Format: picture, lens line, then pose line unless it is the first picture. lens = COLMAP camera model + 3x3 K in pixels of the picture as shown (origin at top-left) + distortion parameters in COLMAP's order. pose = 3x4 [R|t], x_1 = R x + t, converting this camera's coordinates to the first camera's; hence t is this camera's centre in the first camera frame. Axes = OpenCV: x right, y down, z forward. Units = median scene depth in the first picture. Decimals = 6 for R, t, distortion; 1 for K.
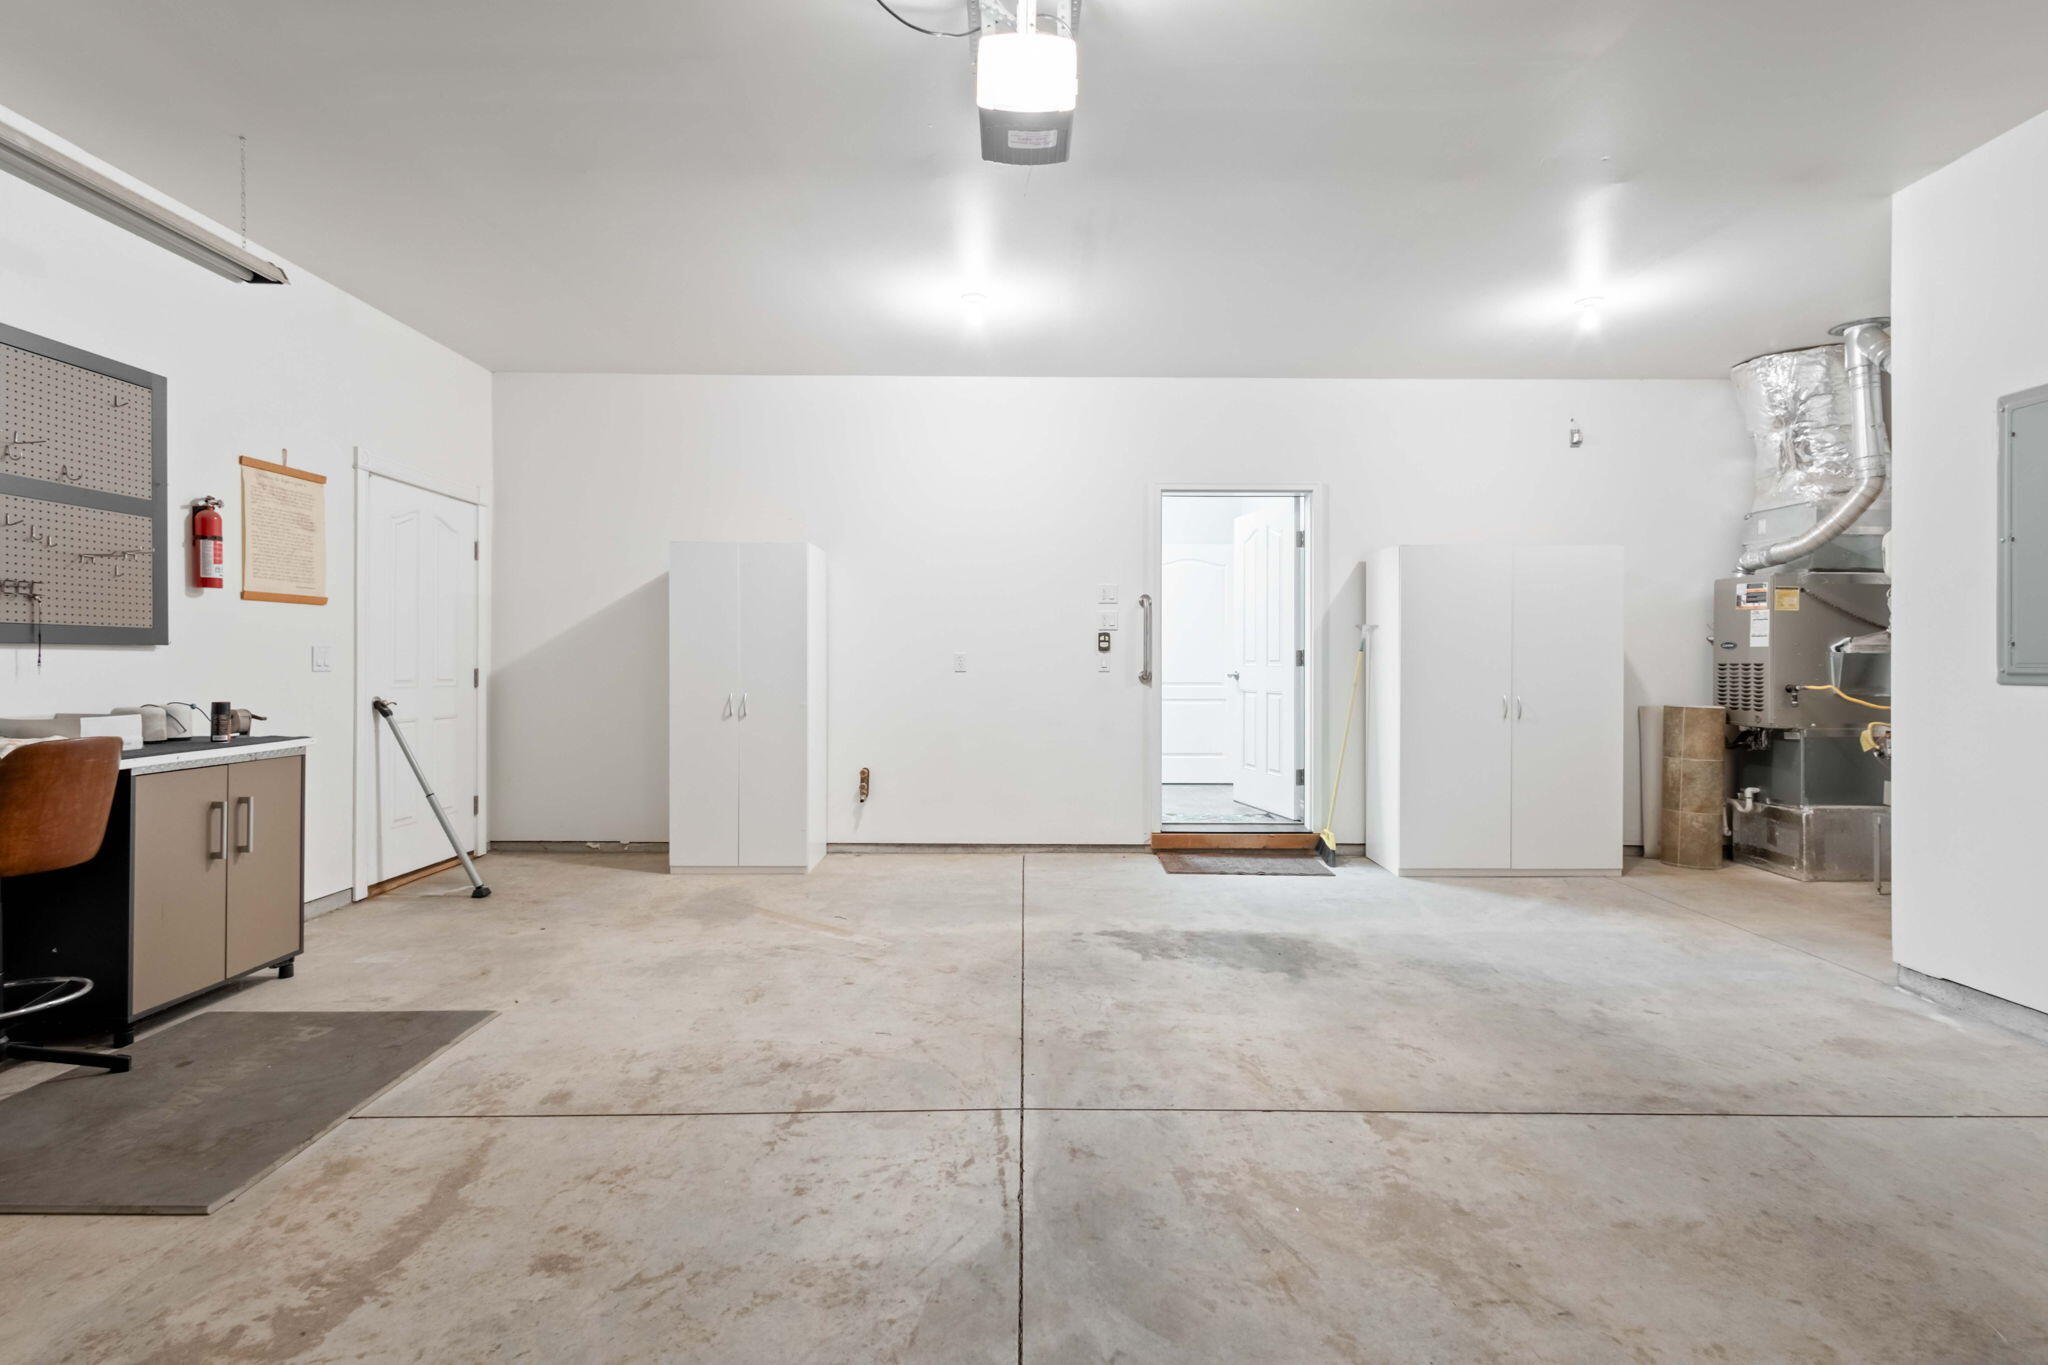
lens RADIAL K [[946.6, 0, 1023.1], [0, 946.6, 689.8], [0, 0, 1]] dist [0.010174, -0.000526]
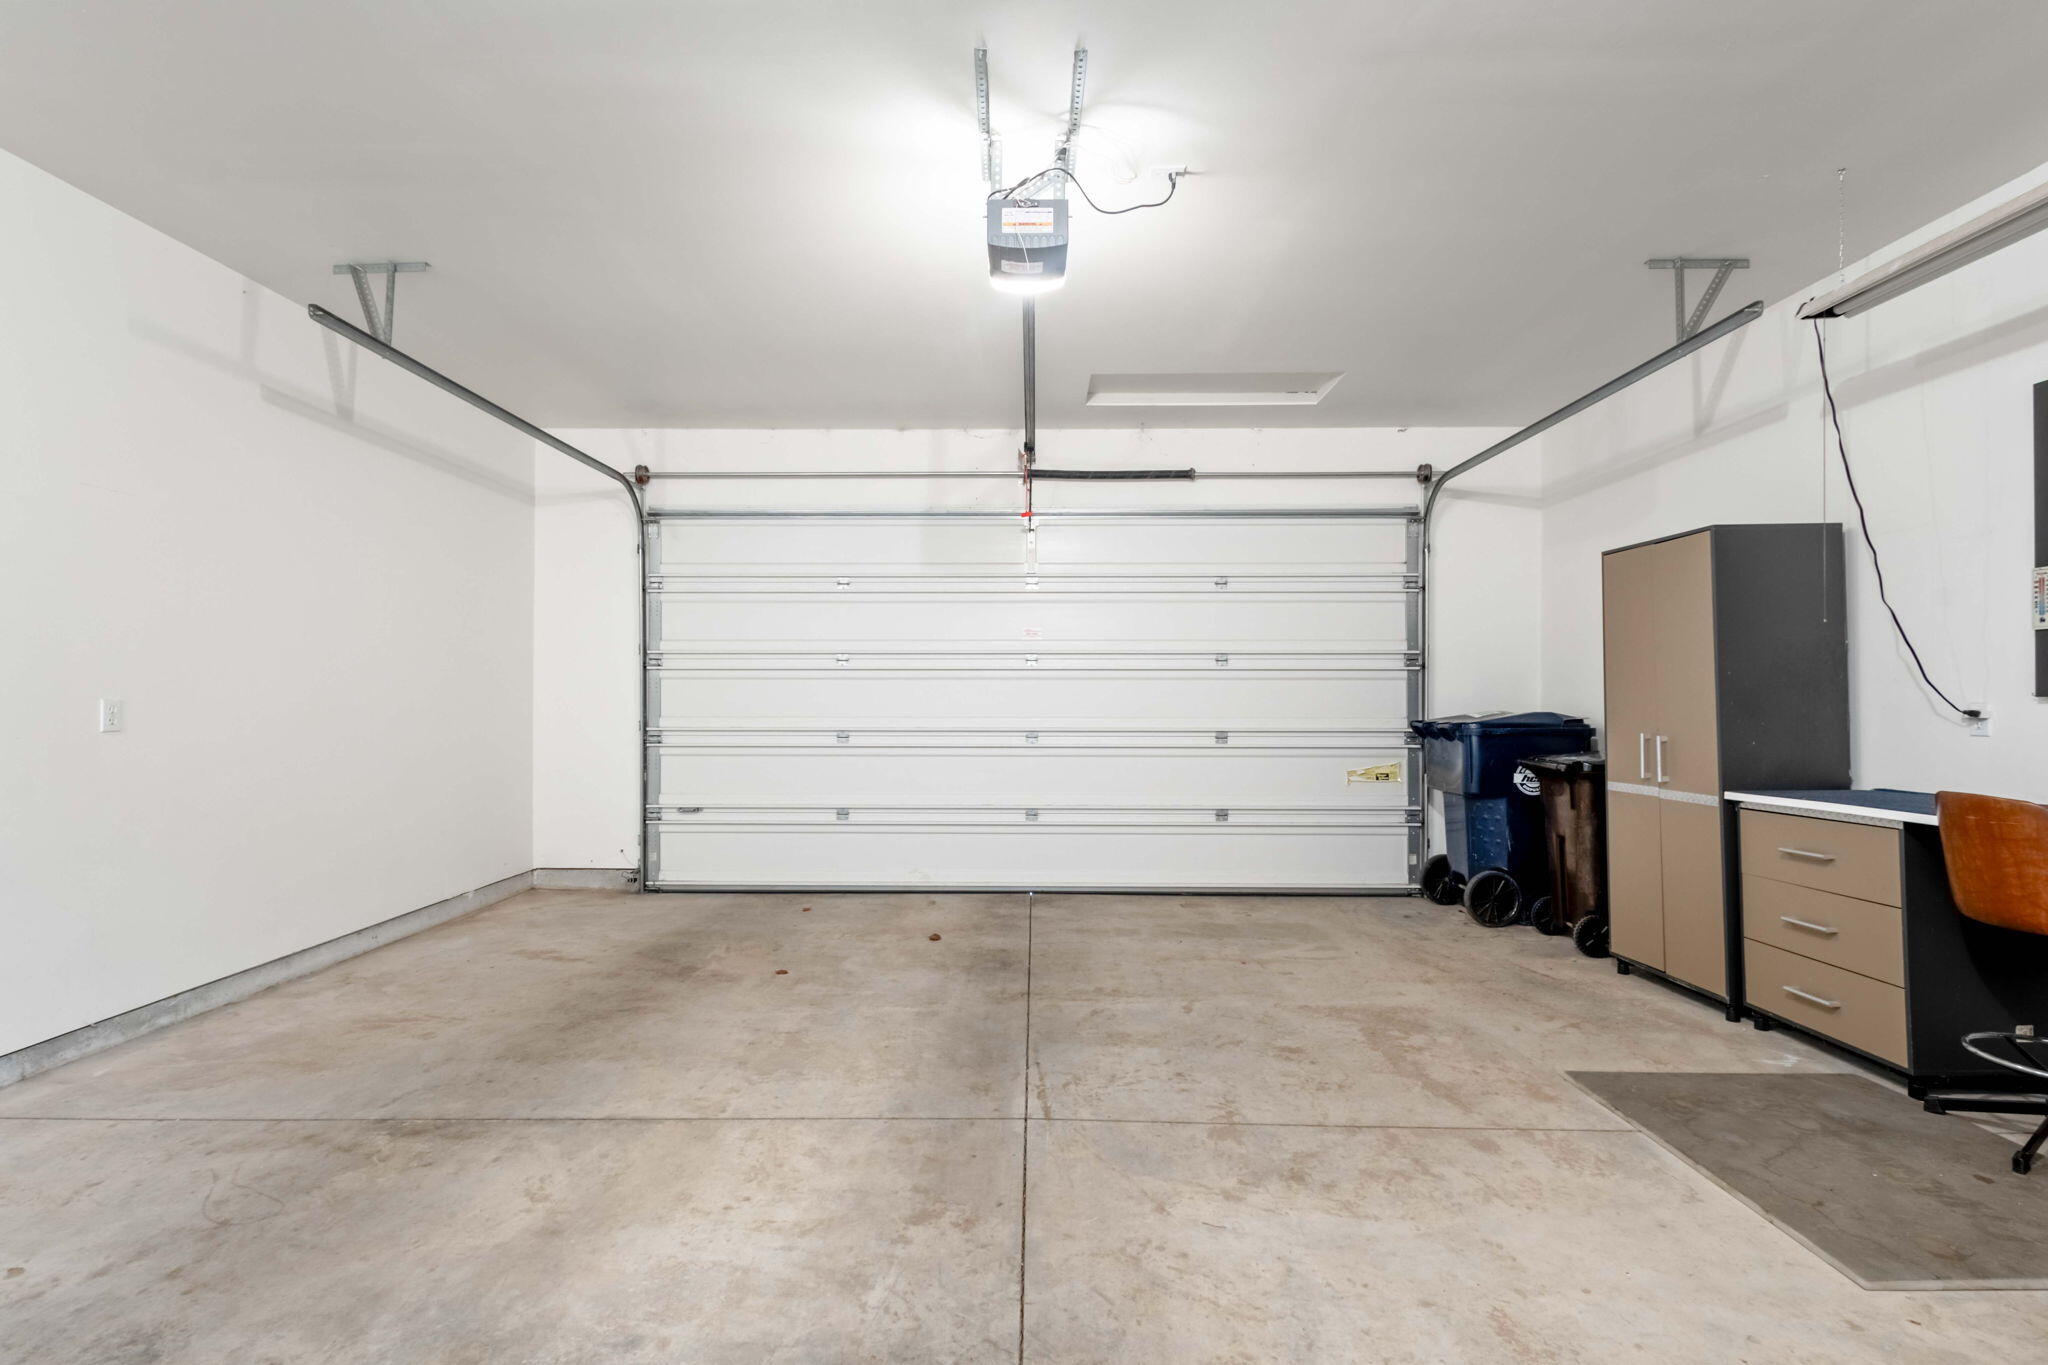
lens RADIAL K [[946.6, 0, 1023.1], [0, 946.6, 689.8], [0, 0, 1]] dist [0.010174, -0.000526]
pose [[-0.999923, -0.005396, 0.011176, -0.007357], [-0.005147, 0.999741, 0.022150, -0.075815], [-0.011293, 0.022091, -0.999692, 2.027774]]
